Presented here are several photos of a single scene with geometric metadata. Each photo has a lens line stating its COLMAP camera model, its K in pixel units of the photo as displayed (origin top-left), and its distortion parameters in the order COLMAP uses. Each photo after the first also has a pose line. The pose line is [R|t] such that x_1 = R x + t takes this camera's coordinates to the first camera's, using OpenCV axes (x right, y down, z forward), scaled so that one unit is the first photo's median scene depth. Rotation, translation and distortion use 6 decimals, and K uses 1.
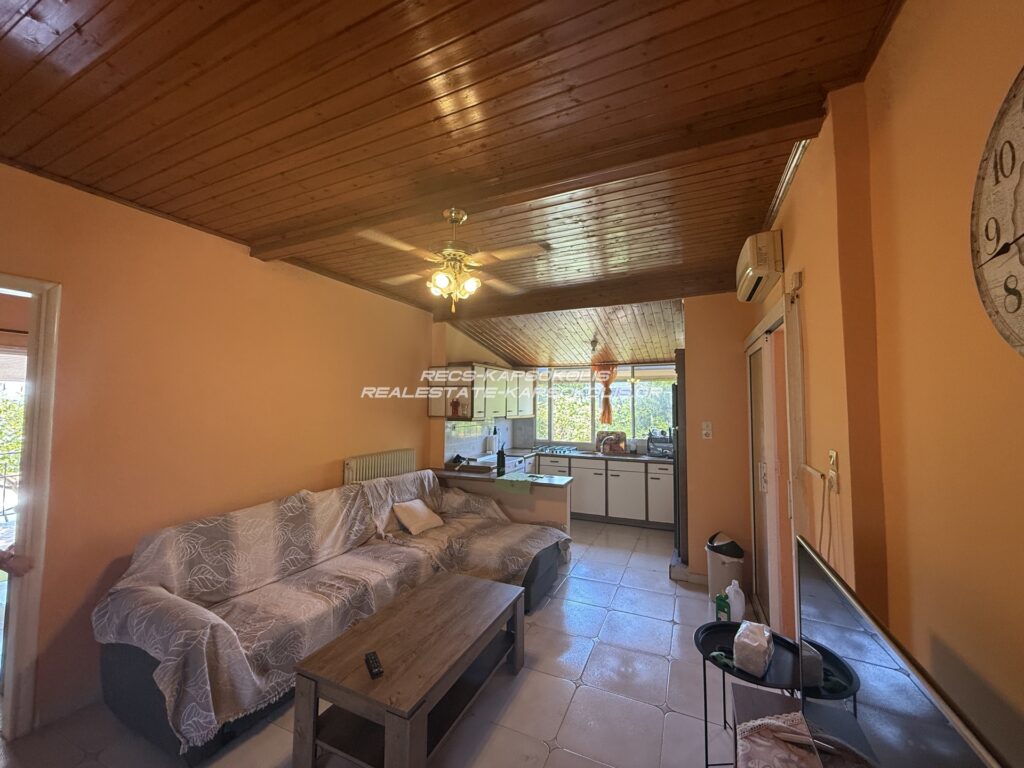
lens RADIAL K [[407.0, 0, 510.5], [0, 407.0, 384.9], [0, 0, 1]] dist [0.001529, -0.000220]
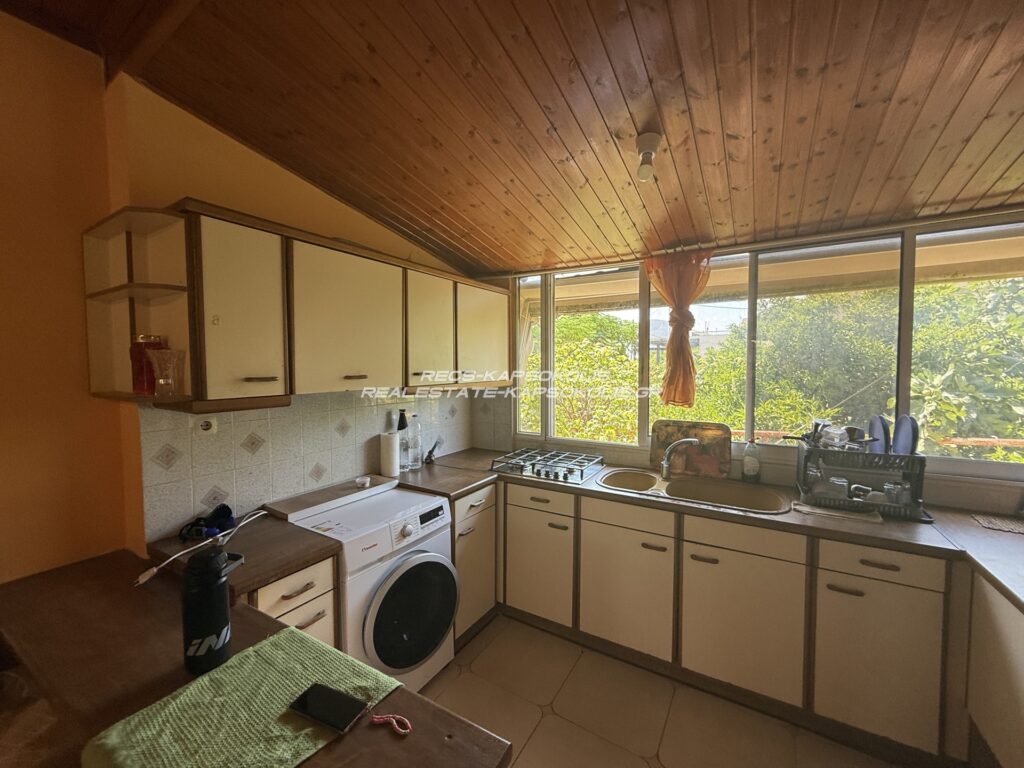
lens RADIAL K [[407.0, 0, 508.5], [0, 407.0, 383.6], [0, 0, 1]] dist [0.001529, -0.000220]
pose [[0.990995, 0.000567, -0.133899, 0.124983], [0.012471, 0.995253, 0.096515, 0.035347], [0.133318, -0.097316, 0.986284, 0.589582]]
